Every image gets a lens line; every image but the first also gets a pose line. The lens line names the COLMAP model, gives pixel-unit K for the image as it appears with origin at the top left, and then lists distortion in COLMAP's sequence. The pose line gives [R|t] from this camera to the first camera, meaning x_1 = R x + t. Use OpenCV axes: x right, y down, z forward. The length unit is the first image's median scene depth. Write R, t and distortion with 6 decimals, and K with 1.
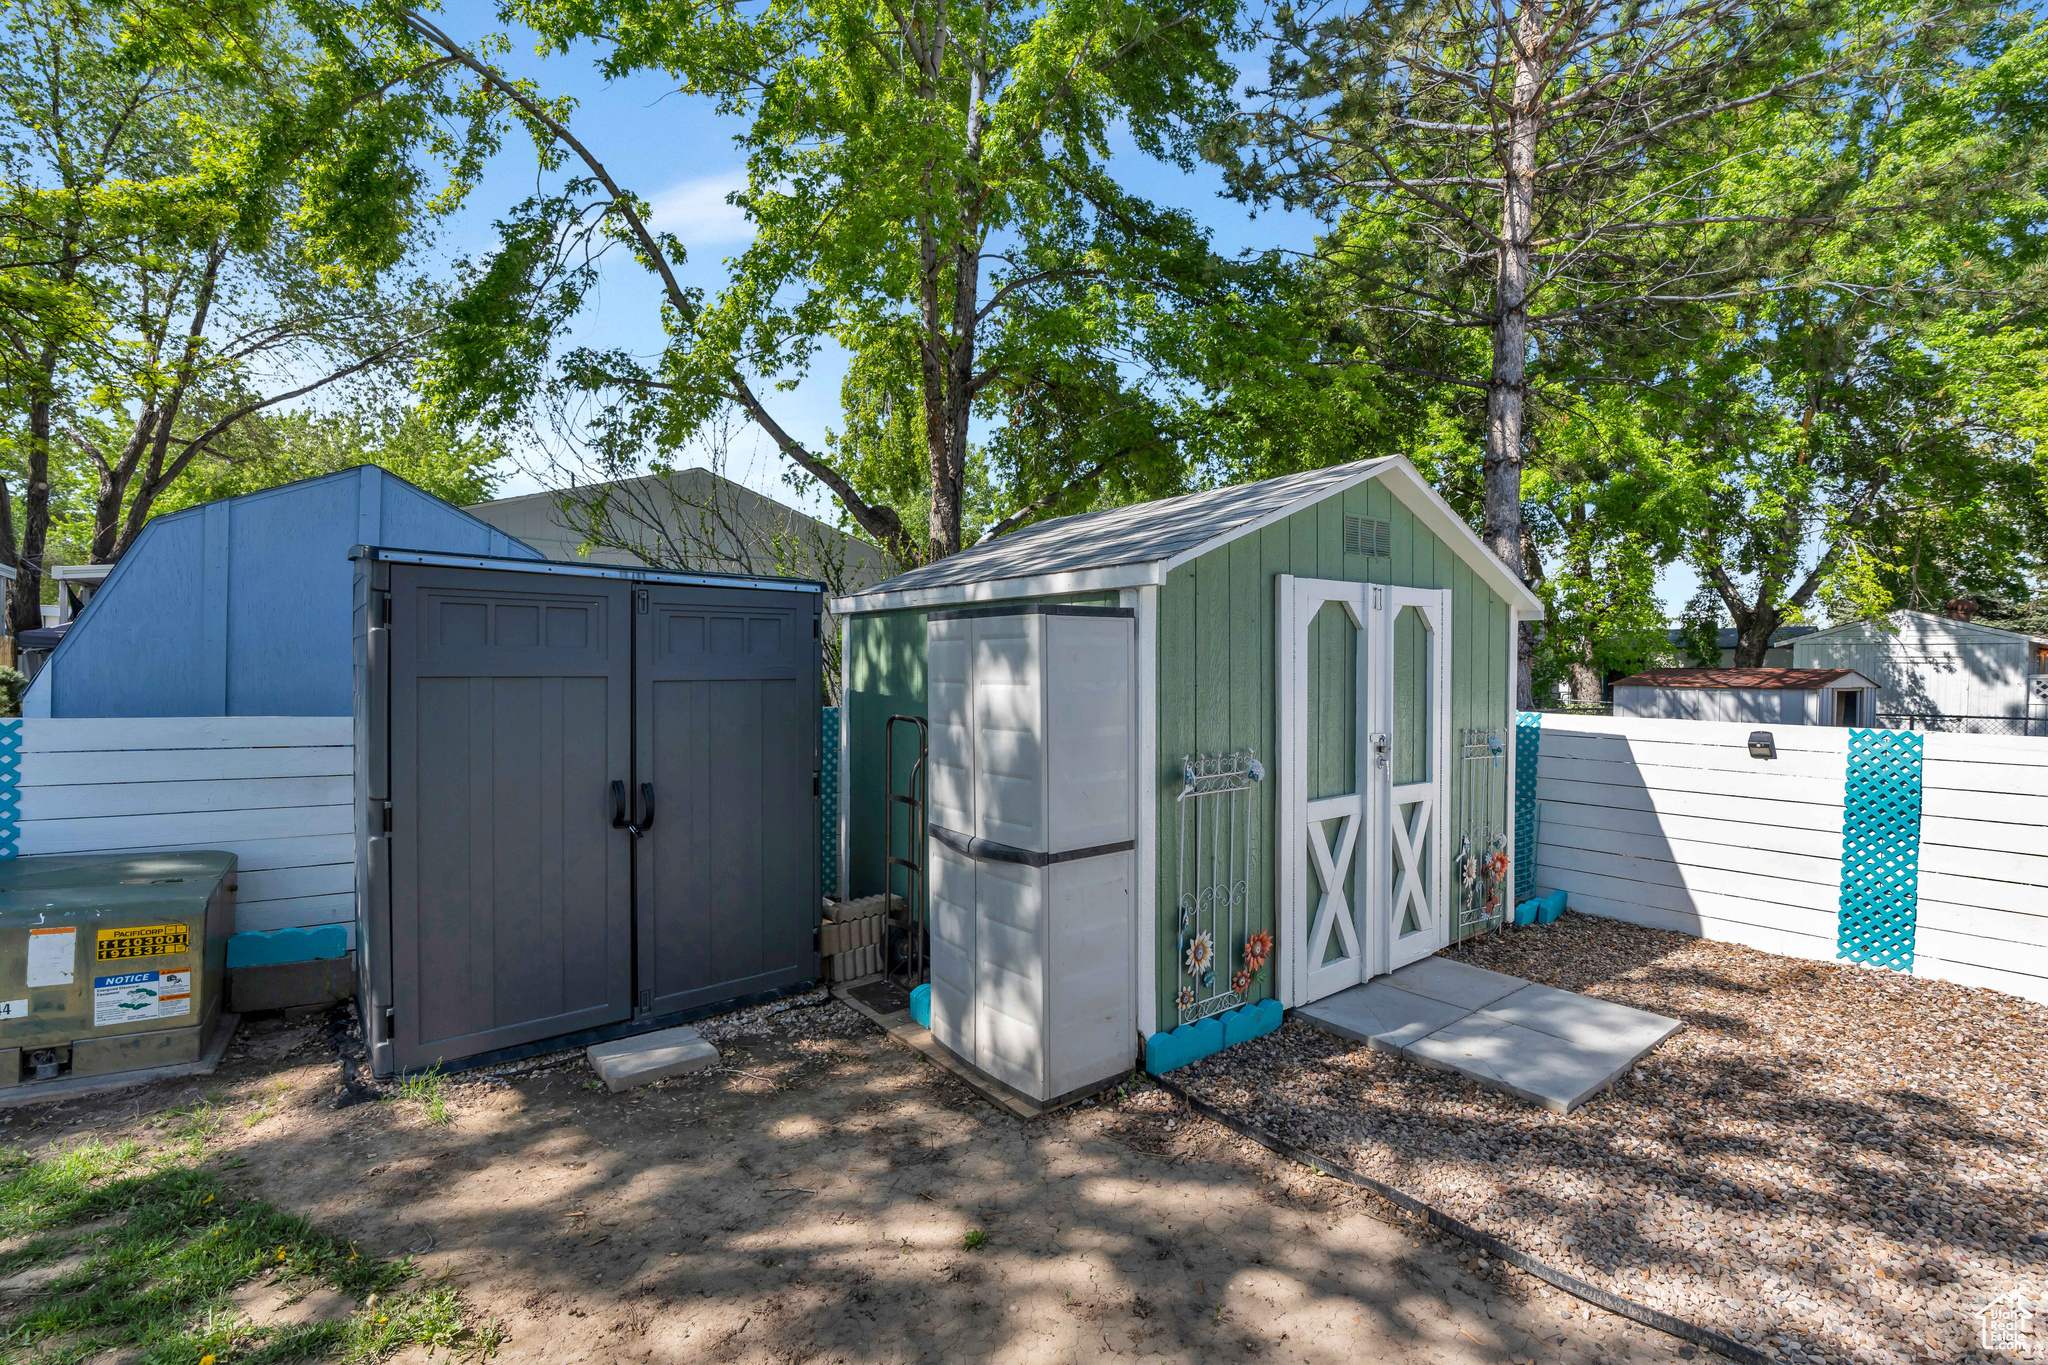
lens RADIAL K [[907.2, 0, 1020.1], [0, 907.2, 686.9], [0, 0, 1]] dist [-0.005526, 0.000919]
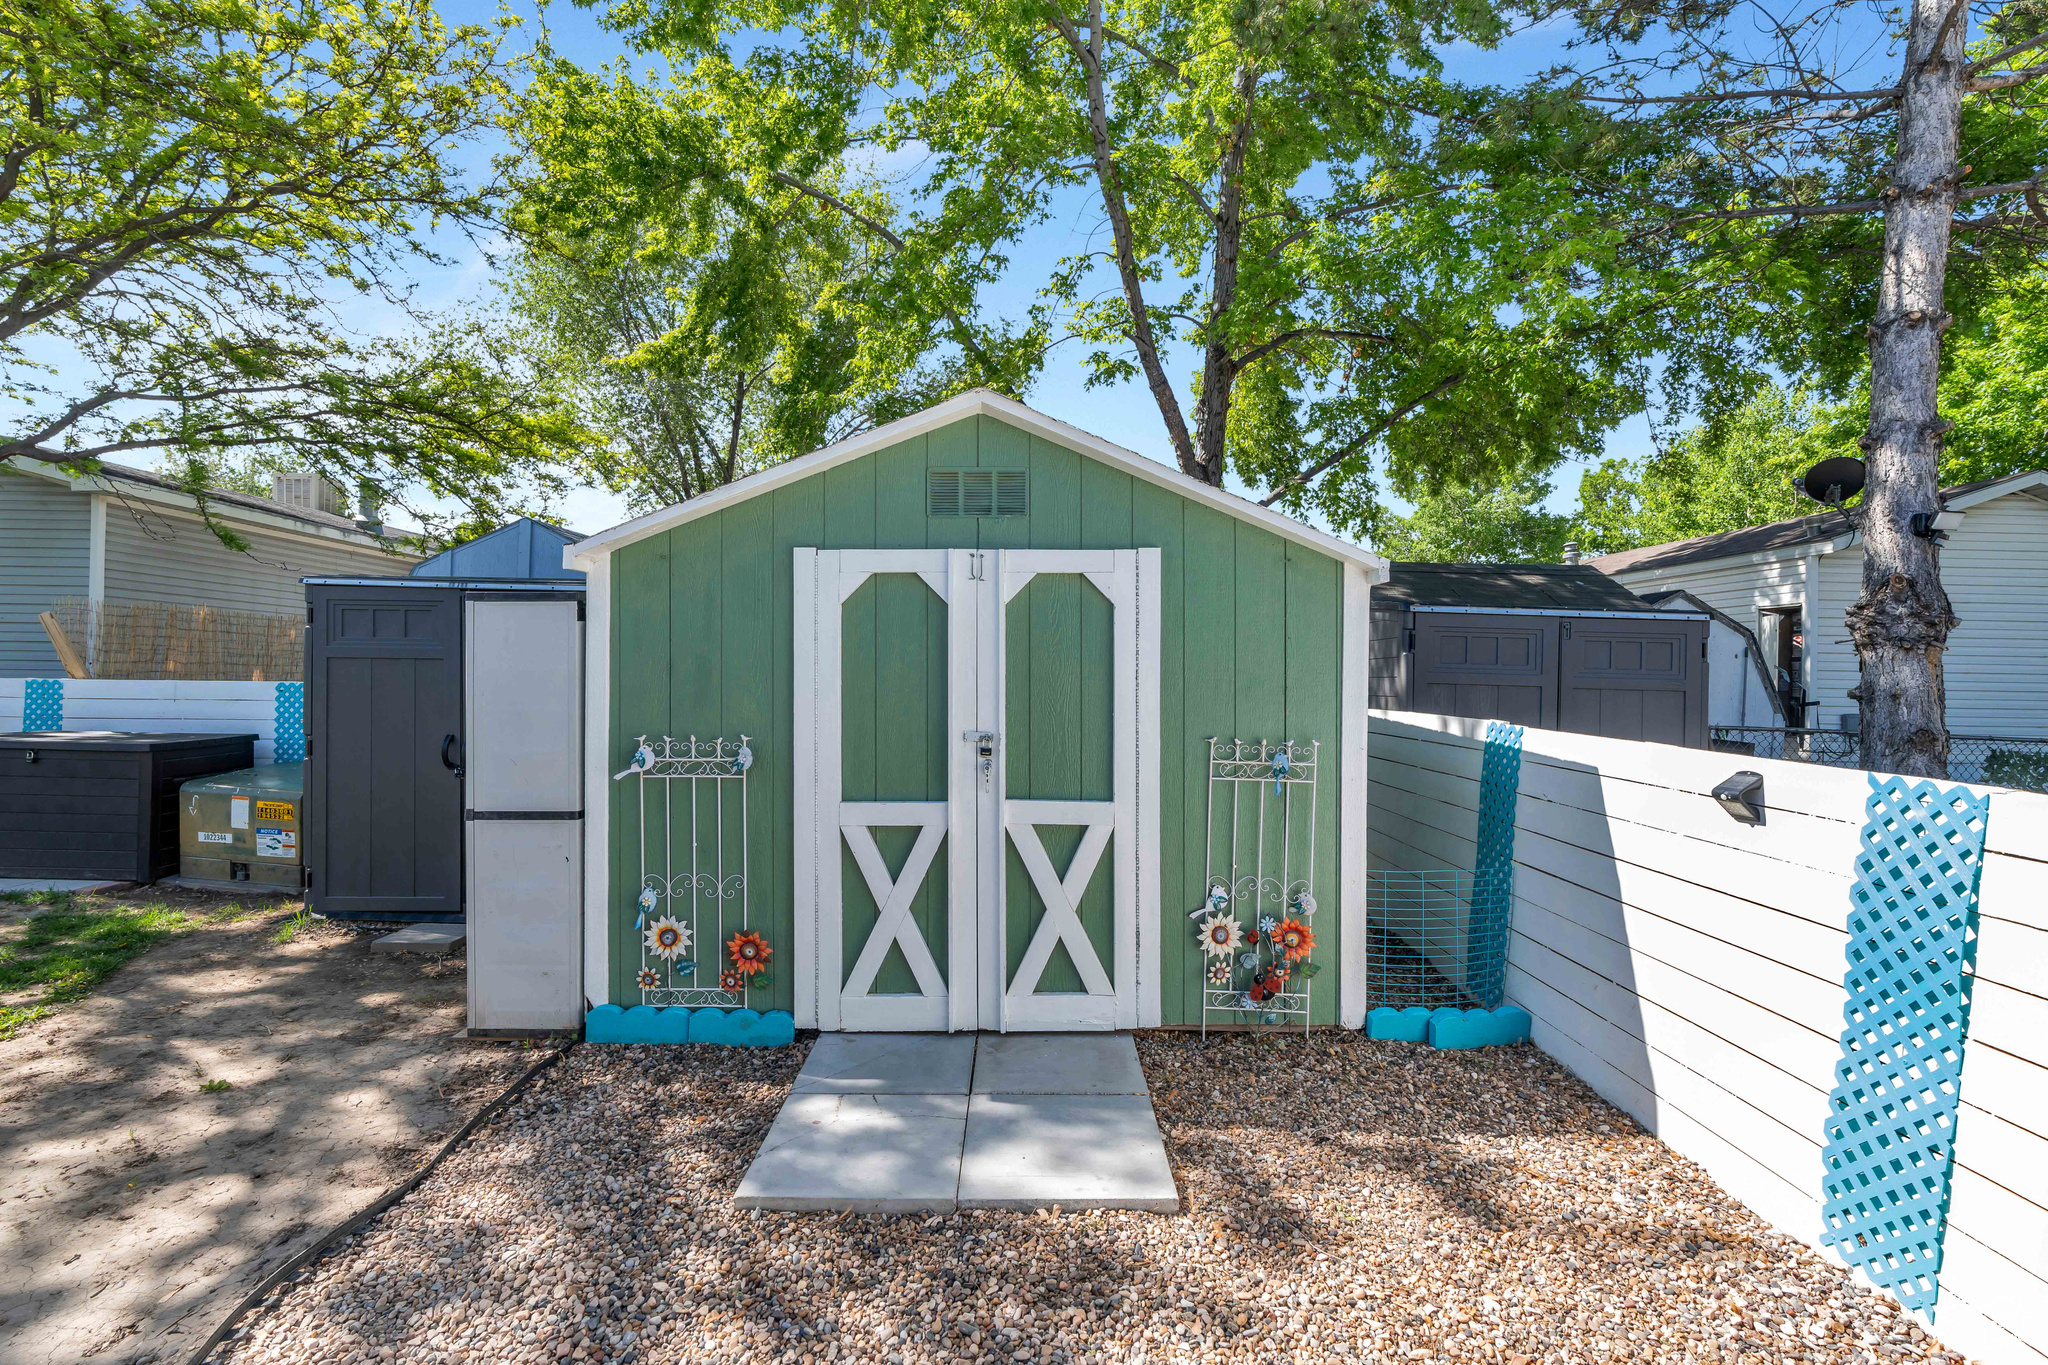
lens RADIAL K [[907.2, 0, 1030.8], [0, 907.2, 676.5], [0, 0, 1]] dist [-0.005526, 0.000919]
pose [[0.794851, 0.010576, -0.606712, 1.159960], [-0.021085, 0.999726, -0.010196, 0.011611], [0.606438, 0.020897, 0.794856, 0.471085]]
